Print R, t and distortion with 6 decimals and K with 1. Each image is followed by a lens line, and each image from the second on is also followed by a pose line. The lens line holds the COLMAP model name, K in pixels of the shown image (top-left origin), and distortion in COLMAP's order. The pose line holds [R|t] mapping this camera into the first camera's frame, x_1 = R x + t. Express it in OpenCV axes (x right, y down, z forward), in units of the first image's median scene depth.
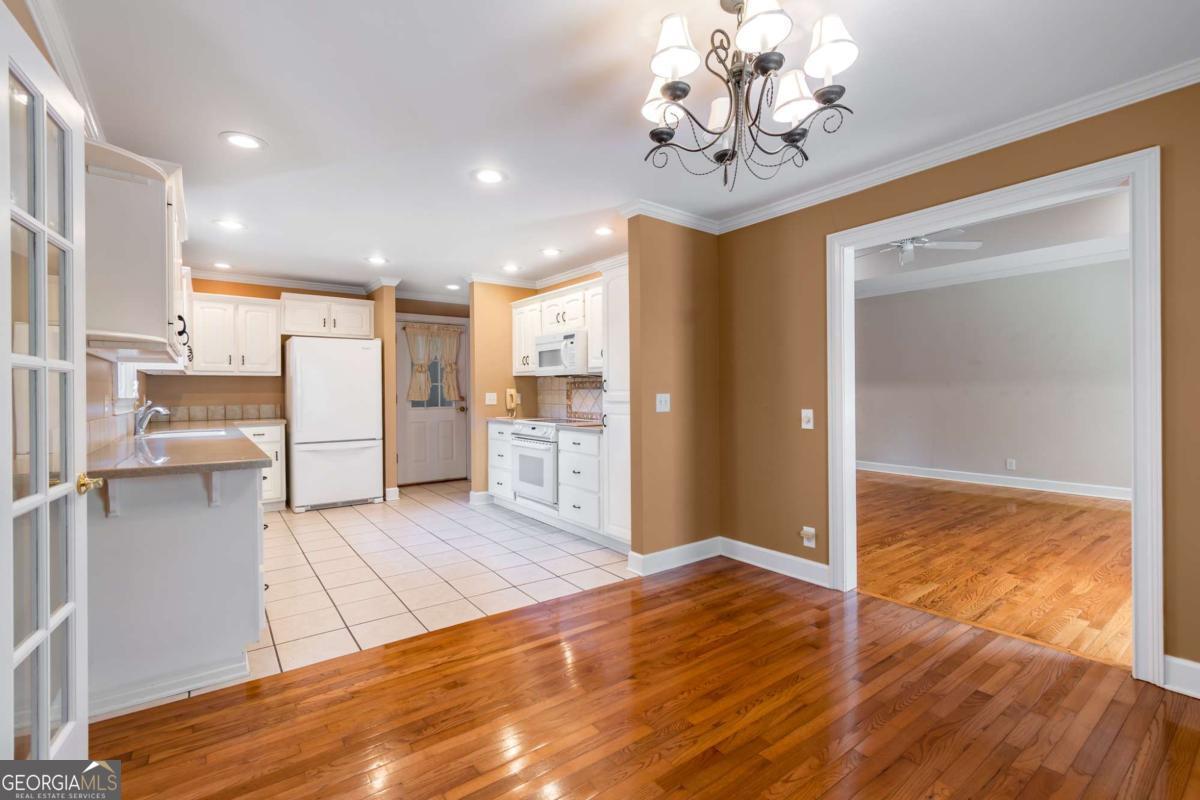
lens RADIAL K [[540.5, 0, 611.9], [0, 540.5, 394.9], [0, 0, 1]] dist [0.005337, -0.000422]
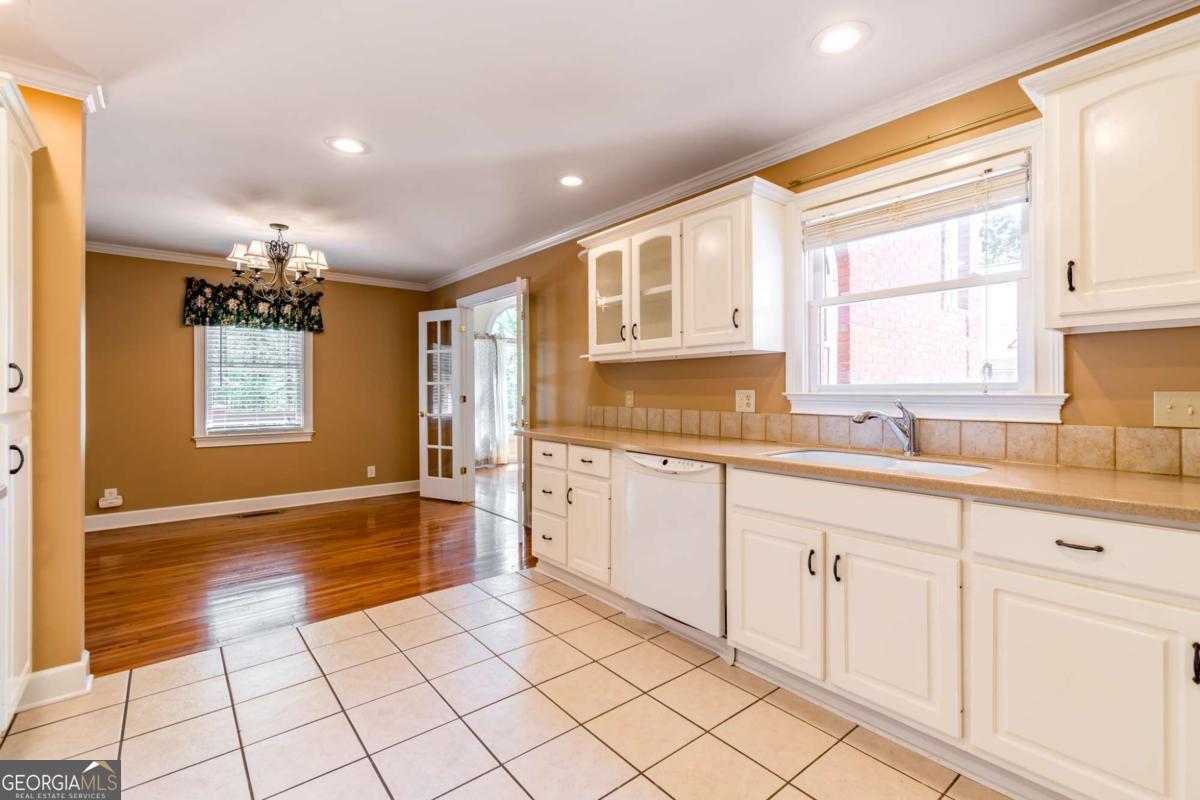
lens RADIAL K [[540.5, 0, 607.8], [0, 540.5, 388.3], [0, 0, 1]] dist [0.005337, -0.000422]
pose [[-0.999431, 0.009770, -0.032281, -0.357618], [0.009617, 0.999942, 0.004894, -0.005425], [0.032327, 0.004581, -0.999467, 1.097868]]
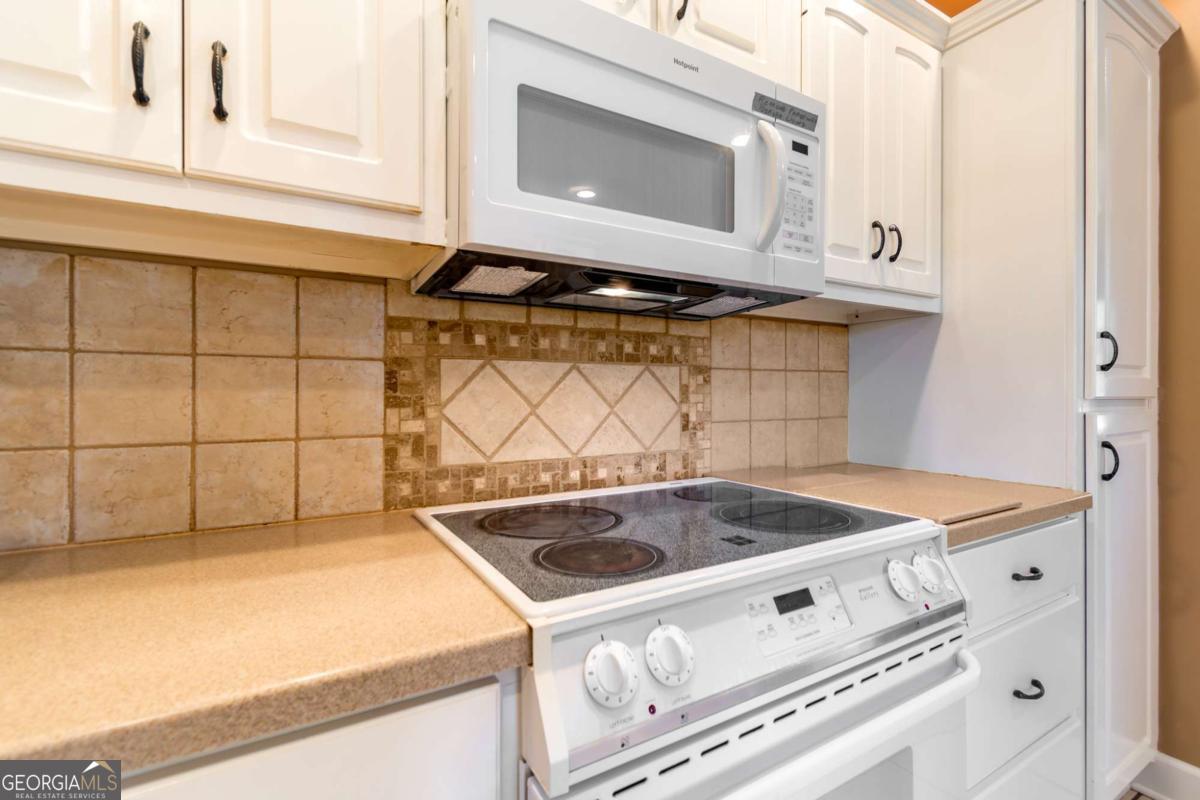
lens RADIAL K [[540.5, 0, 606.8], [0, 540.5, 395.0], [0, 0, 1]] dist [0.005337, -0.000422]
pose [[0.115556, 0.000154, 0.993301, -0.273971], [0.010239, 0.999947, -0.001346, 0.004703], [-0.993248, 0.010326, 0.115549, 0.944808]]
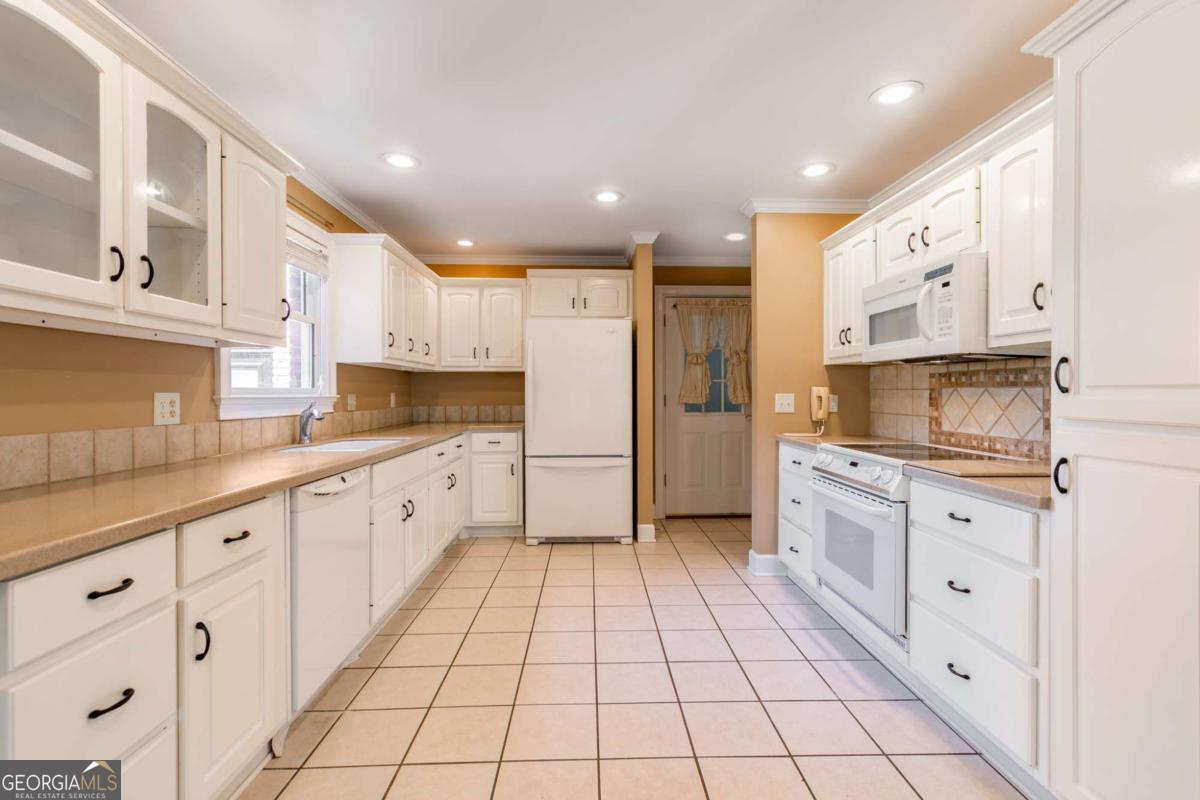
lens RADIAL K [[540.5, 0, 605.8], [0, 540.5, 394.4], [0, 0, 1]] dist [0.005337, -0.000422]
pose [[0.817370, 0.007417, -0.576066, -0.039946], [-0.008651, 0.999962, 0.000600, -0.001446], [0.576048, 0.004494, 0.817403, 0.413948]]
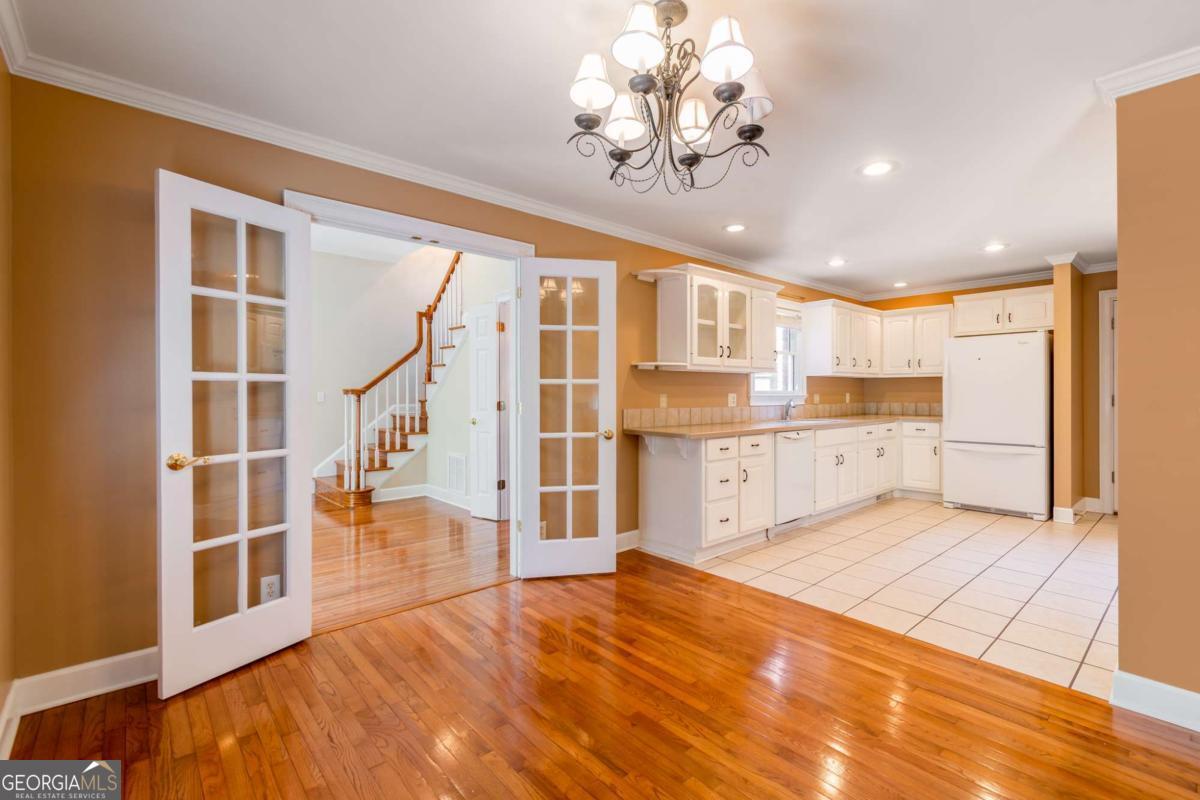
lens RADIAL K [[540.5, 0, 603.4], [0, 540.5, 395.9], [0, 0, 1]] dist [0.005337, -0.000422]
pose [[0.071341, 0.012988, -0.997367, 0.403310], [-0.006064, 0.999902, 0.012587, -0.006107], [0.997434, 0.005150, 0.071413, 0.259400]]
